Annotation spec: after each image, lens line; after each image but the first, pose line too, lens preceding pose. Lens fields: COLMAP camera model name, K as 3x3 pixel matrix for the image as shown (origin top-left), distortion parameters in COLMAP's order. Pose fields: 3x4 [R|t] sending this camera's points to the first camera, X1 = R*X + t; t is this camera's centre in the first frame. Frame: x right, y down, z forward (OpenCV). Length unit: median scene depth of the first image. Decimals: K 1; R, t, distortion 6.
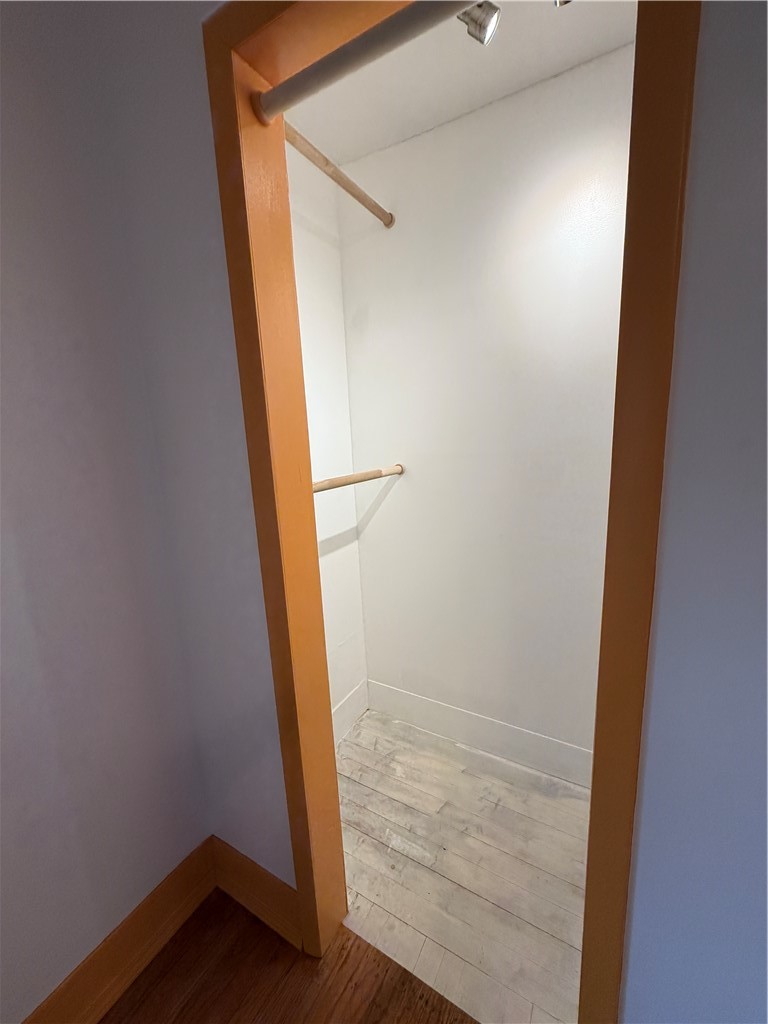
lens RADIAL K [[411.7, 0, 383.7], [0, 411.7, 512.2], [0, 0, 1]] dist [0.011223, 0.000355]
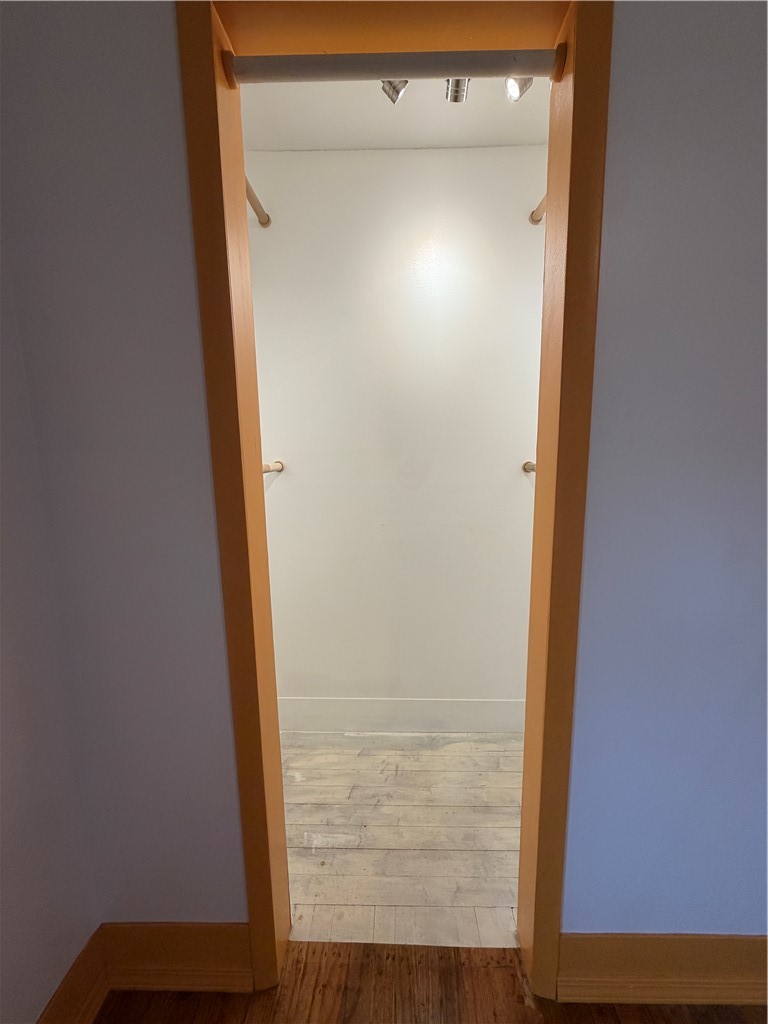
lens RADIAL K [[411.7, 0, 385.4], [0, 411.7, 511.1], [0, 0, 1]] dist [0.011223, 0.000355]
pose [[0.878437, -0.041457, 0.476056, -0.256626], [0.068401, 0.996879, -0.039404, 0.071099], [-0.472936, 0.067176, 0.878532, 0.015752]]
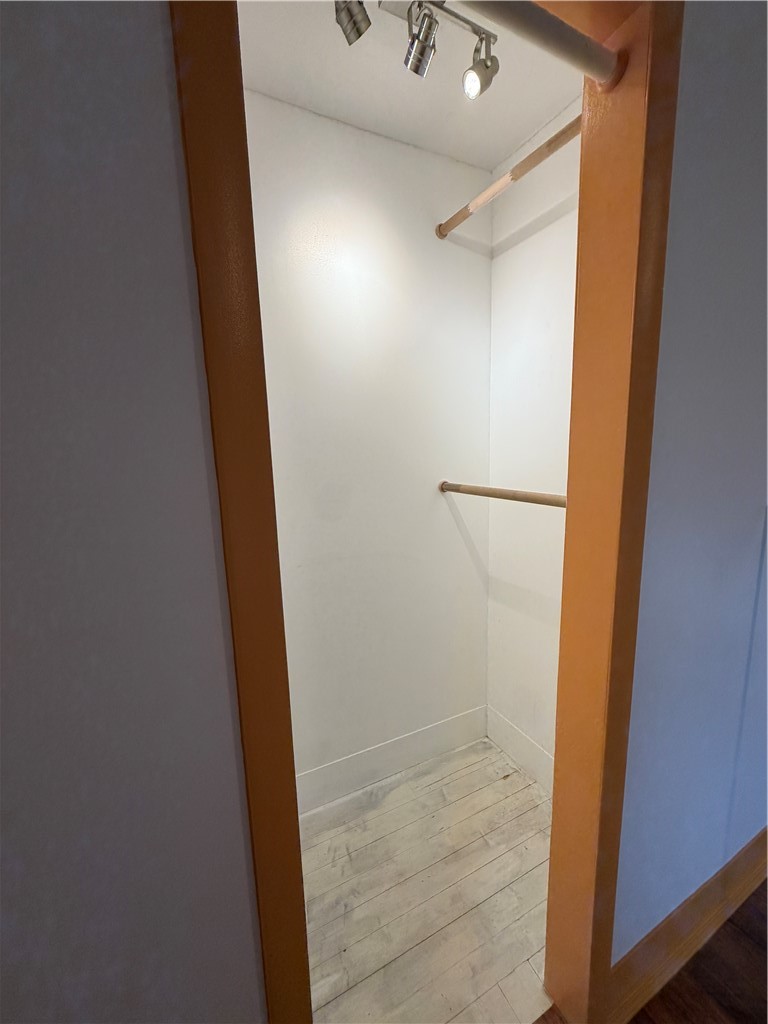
lens RADIAL K [[411.7, 0, 383.6], [0, 411.7, 511.6], [0, 0, 1]] dist [0.011223, 0.000355]
pose [[0.563118, -0.111525, 0.818817, -0.376910], [0.170501, 0.985212, 0.016931, -0.049965], [-0.808596, 0.130075, 0.573806, 0.329910]]
